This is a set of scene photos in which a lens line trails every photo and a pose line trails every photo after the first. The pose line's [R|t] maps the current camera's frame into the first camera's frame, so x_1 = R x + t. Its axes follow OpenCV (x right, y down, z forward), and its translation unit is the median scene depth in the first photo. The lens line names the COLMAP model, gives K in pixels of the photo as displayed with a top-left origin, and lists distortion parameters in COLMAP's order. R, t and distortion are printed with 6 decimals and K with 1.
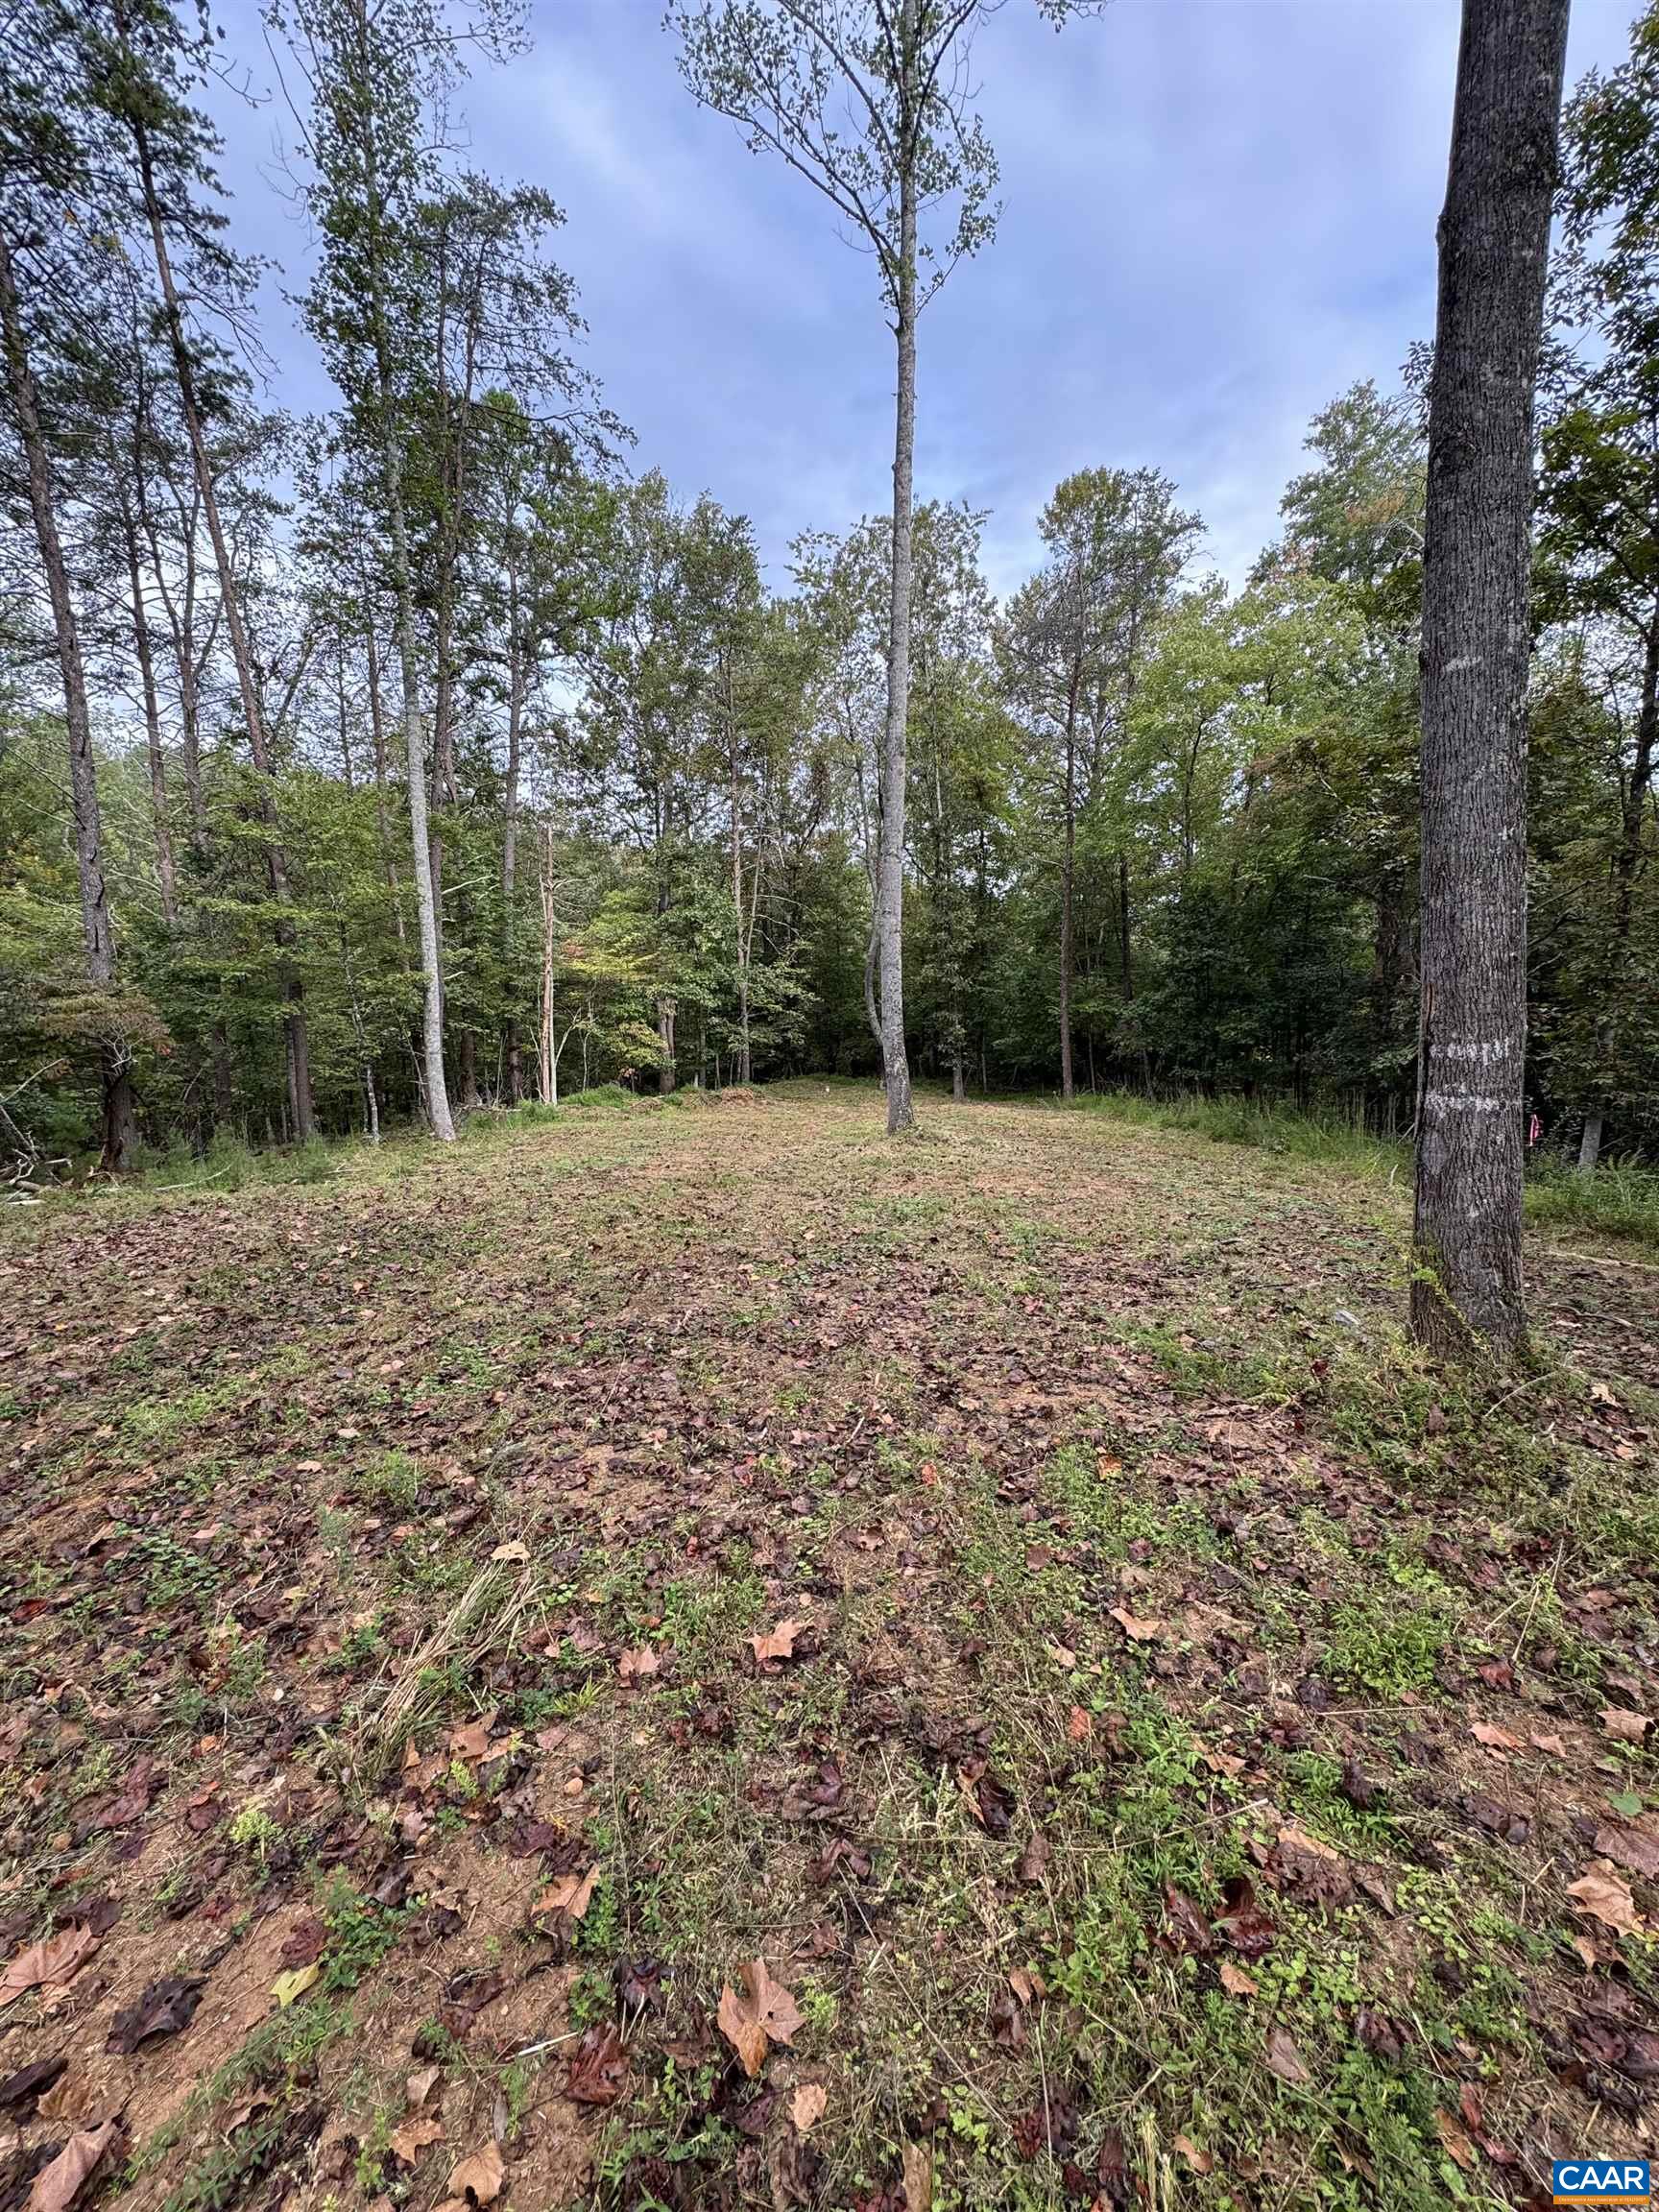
lens RADIAL K [[888.7, 0, 830.6], [0, 888.7, 1099.3], [0, 0, 1]] dist [0.003822, 0.000407]
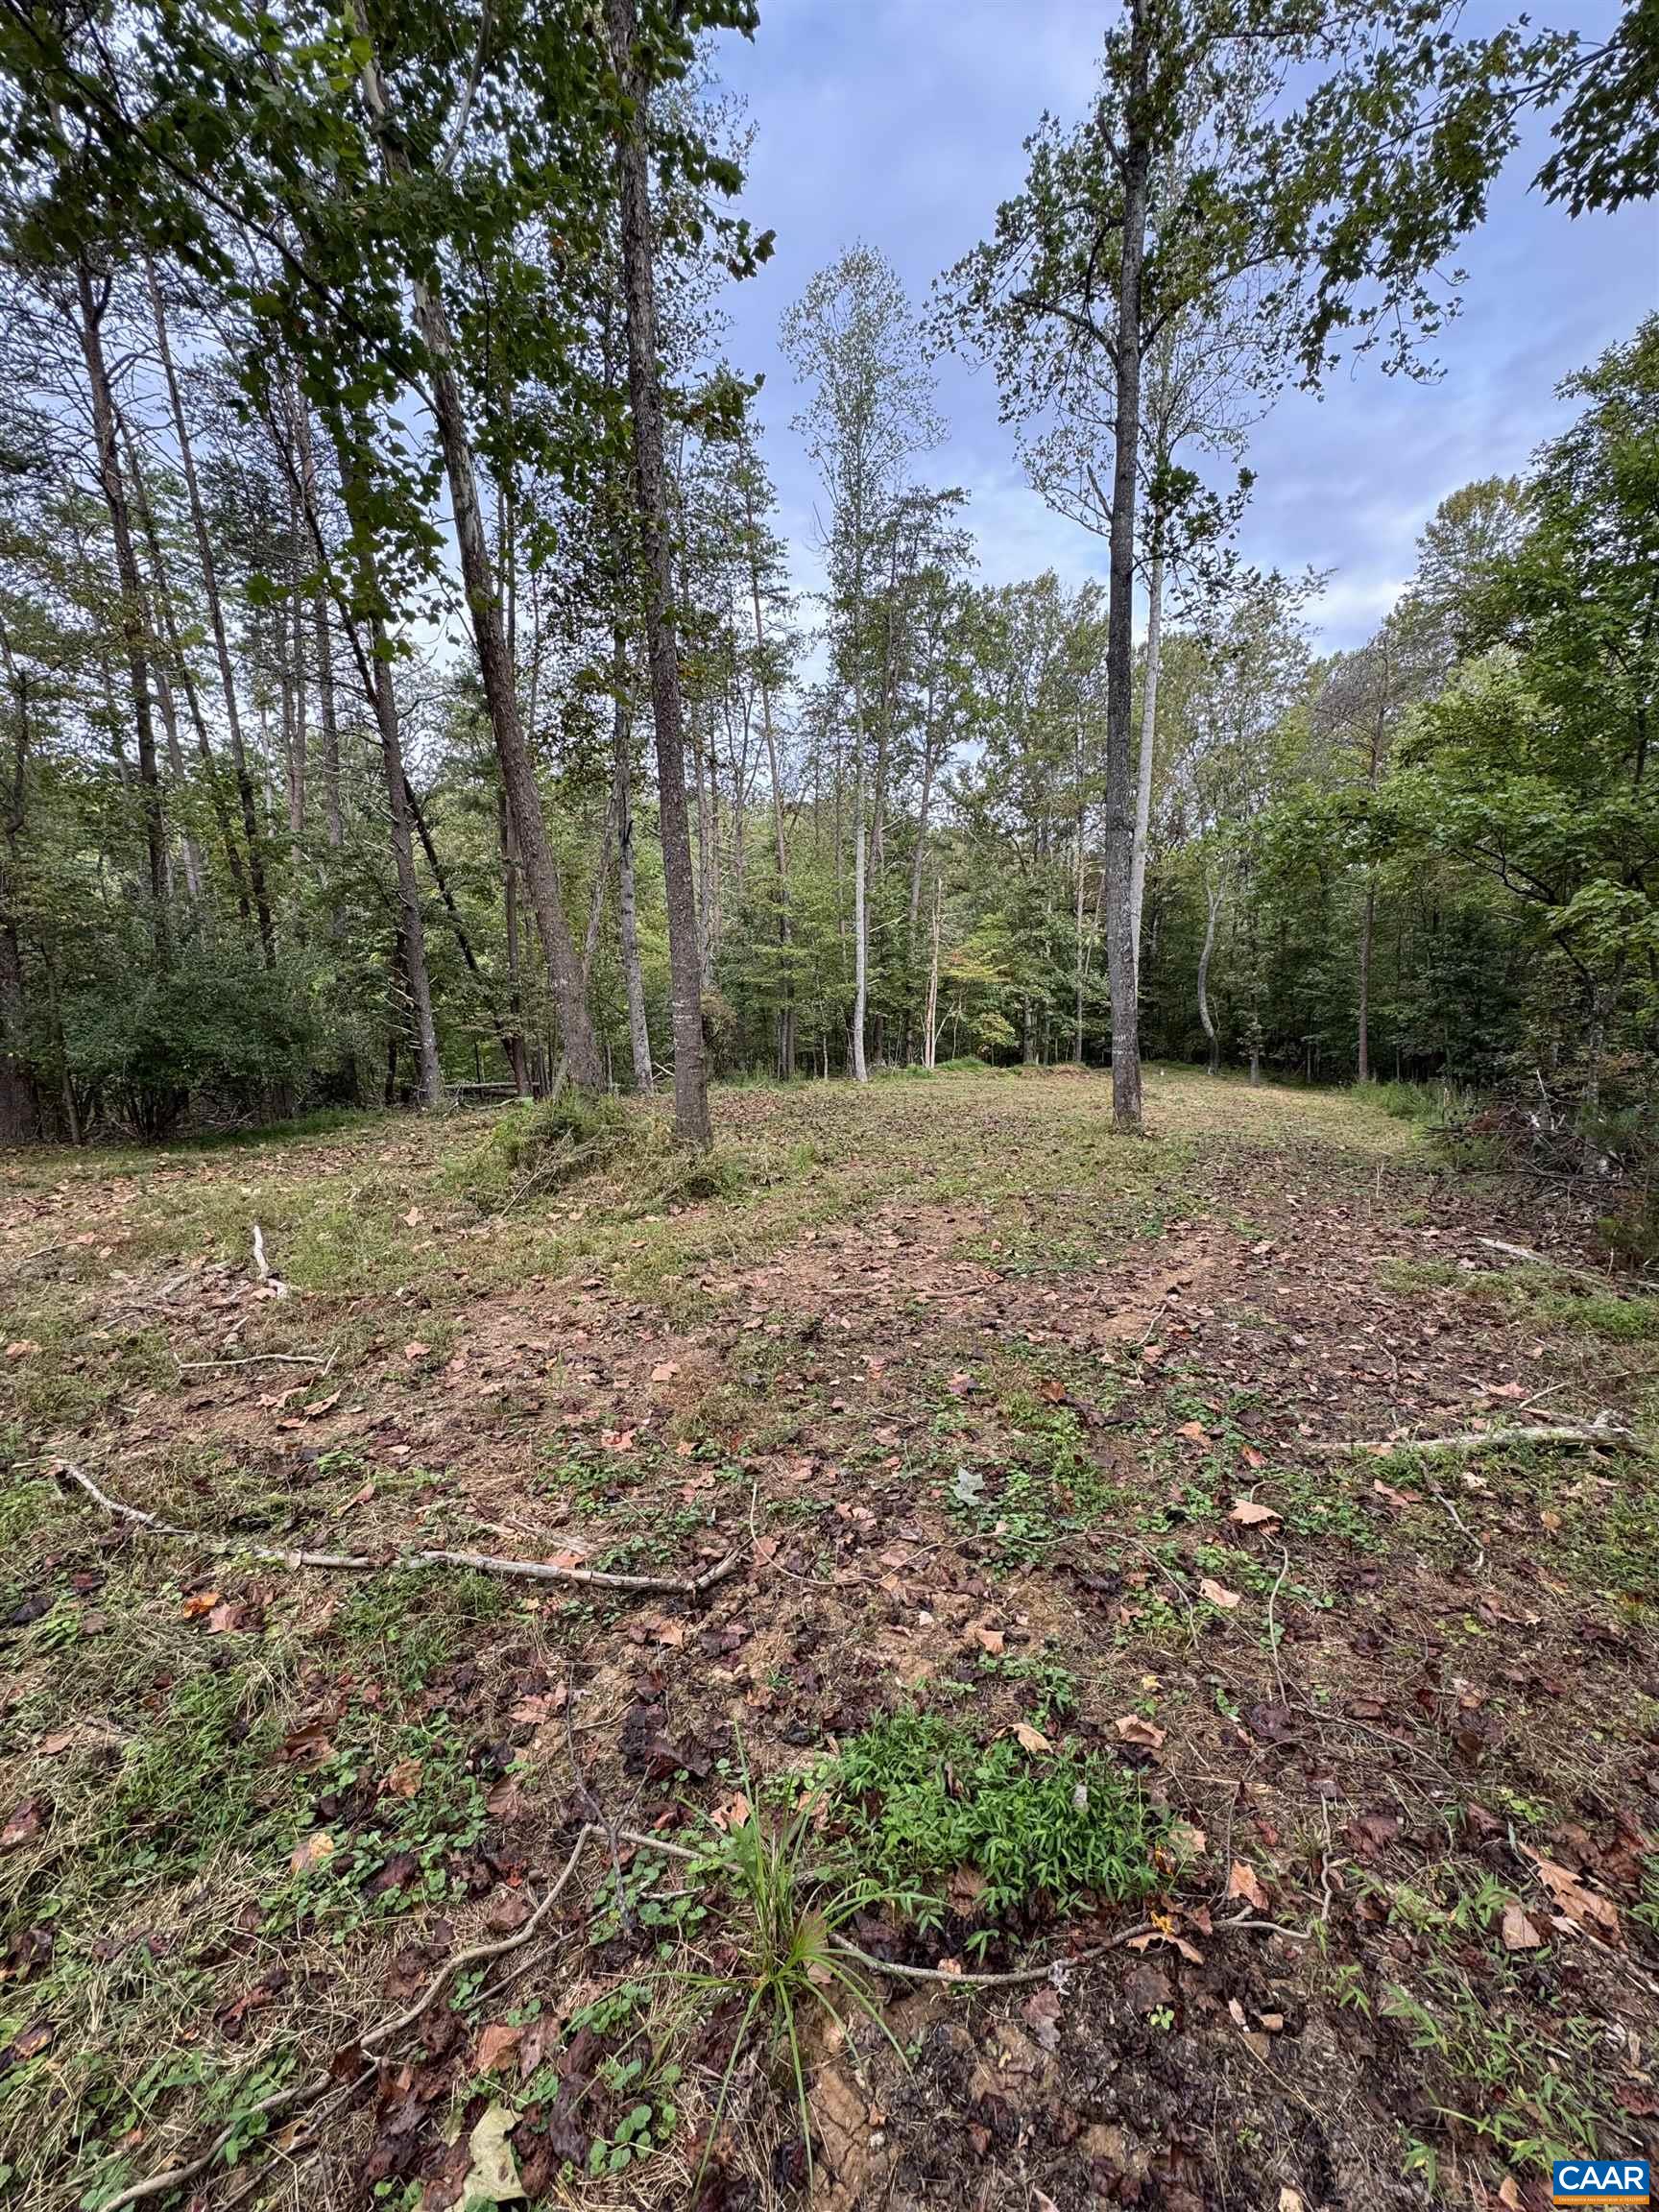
lens RADIAL K [[888.7, 0, 830.8], [0, 888.7, 1105.8], [0, 0, 1]] dist [0.003822, 0.000407]
pose [[0.901175, 0.071632, -0.427495, 0.162514], [-0.060271, 0.997378, 0.040068, 0.017986], [0.429244, -0.010343, 0.903129, -0.376119]]
